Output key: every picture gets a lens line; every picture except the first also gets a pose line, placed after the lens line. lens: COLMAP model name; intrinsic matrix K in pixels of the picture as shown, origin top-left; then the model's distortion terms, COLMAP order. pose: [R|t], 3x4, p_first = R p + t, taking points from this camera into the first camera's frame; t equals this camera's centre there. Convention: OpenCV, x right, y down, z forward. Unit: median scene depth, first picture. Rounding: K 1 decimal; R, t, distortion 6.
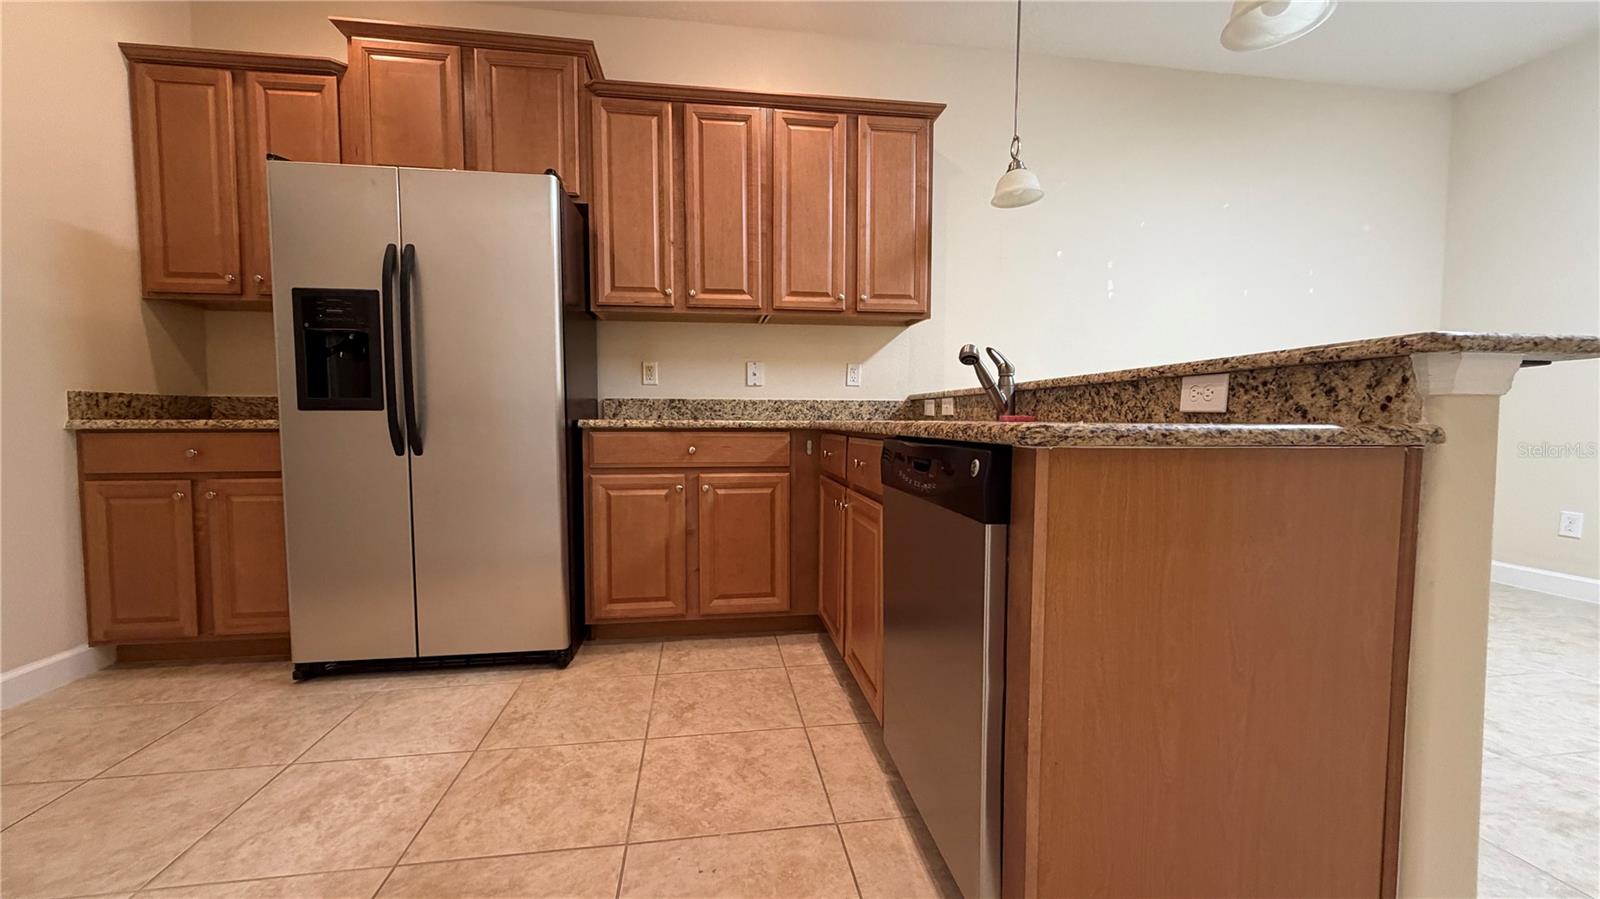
lens RADIAL K [[636.7, 0, 798.9], [0, 636.7, 451.5], [0, 0, 1]] dist [-0.000363, 0.000405]
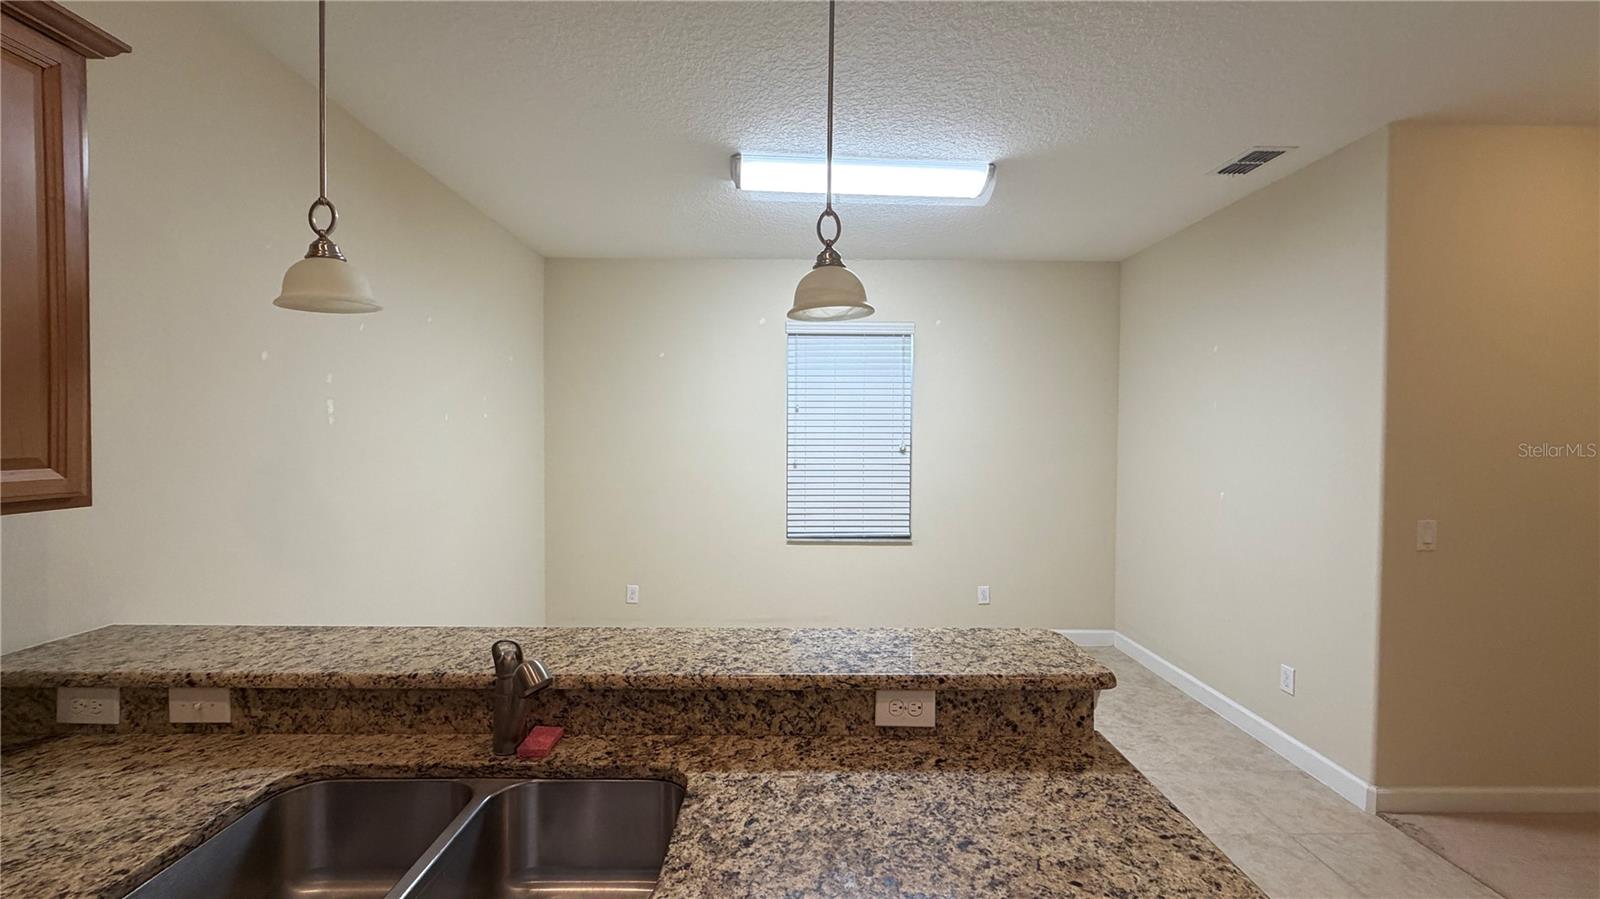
lens RADIAL K [[636.7, 0, 798.8], [0, 636.7, 452.7], [0, 0, 1]] dist [-0.000363, 0.000405]
pose [[0.139310, -0.022841, 0.989985, -0.327009], [0.047858, 0.998721, 0.016308, -0.470201], [-0.989092, 0.045107, 0.140225, 0.931501]]
